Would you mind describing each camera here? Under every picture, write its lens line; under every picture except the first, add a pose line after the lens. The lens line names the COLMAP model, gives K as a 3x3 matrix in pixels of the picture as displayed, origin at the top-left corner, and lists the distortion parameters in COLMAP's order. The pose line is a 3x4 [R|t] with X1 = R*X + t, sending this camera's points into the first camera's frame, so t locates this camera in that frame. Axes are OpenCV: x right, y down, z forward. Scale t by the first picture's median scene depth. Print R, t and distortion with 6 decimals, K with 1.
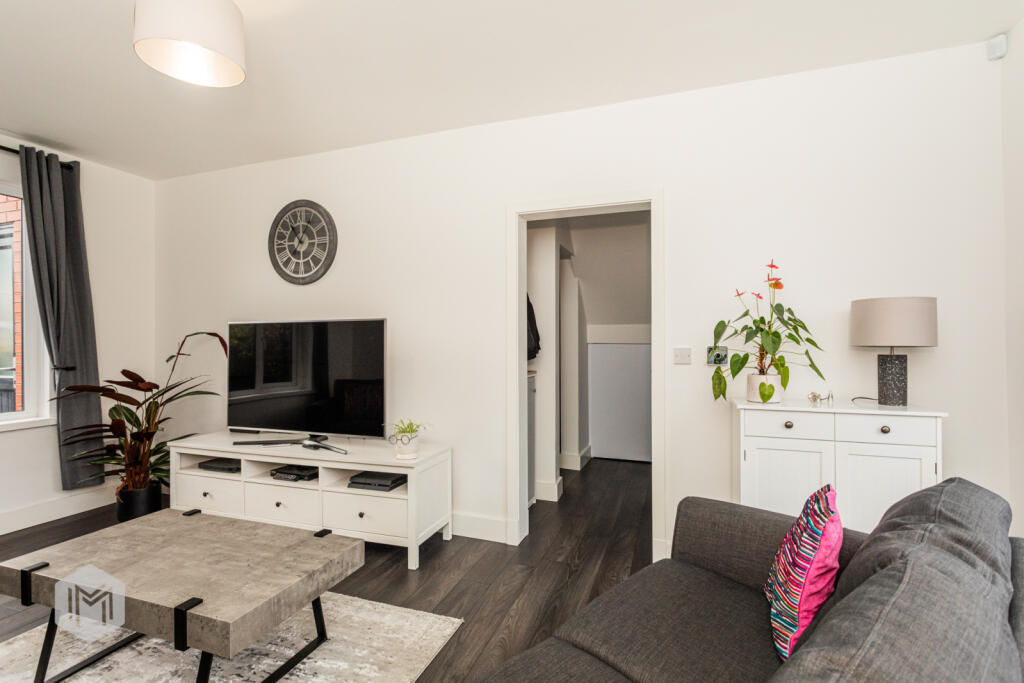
lens RADIAL K [[486.0, 0, 518.2], [0, 486.0, 341.2], [0, 0, 1]] dist [0.001265, 0.001175]
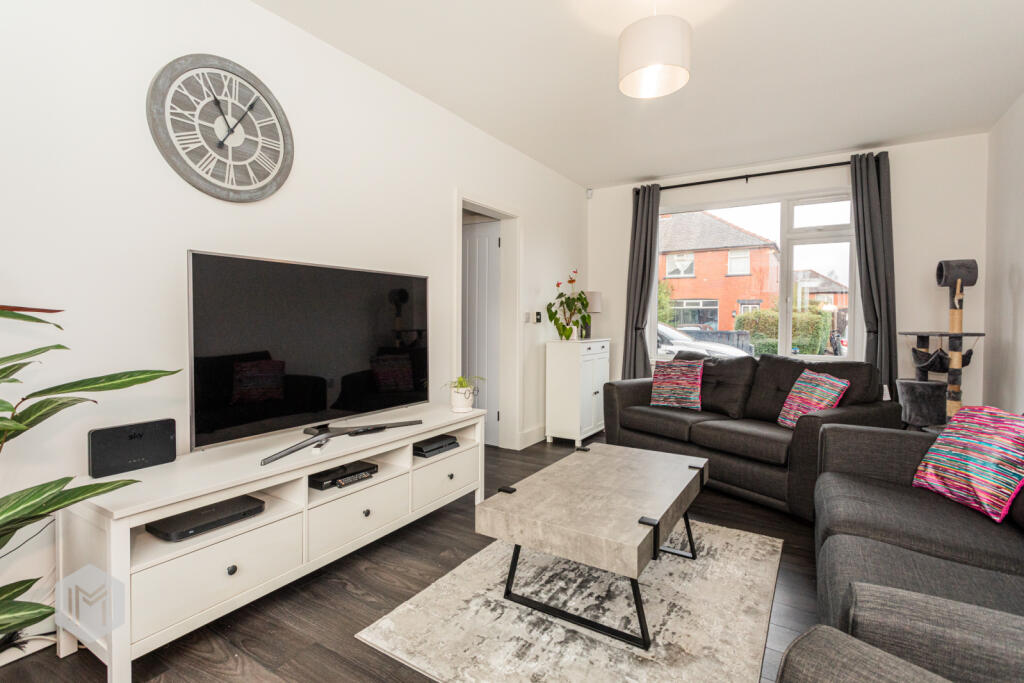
lens RADIAL K [[488.2, 0, 511.2], [0, 488.2, 332.3], [0, 0, 1]] dist [0.001139, 0.000367]
pose [[0.222350, -0.019013, 0.974781, -0.983894], [-0.004180, 0.999782, 0.020454, 0.035675], [-0.974958, -0.008622, 0.222222, 0.523542]]
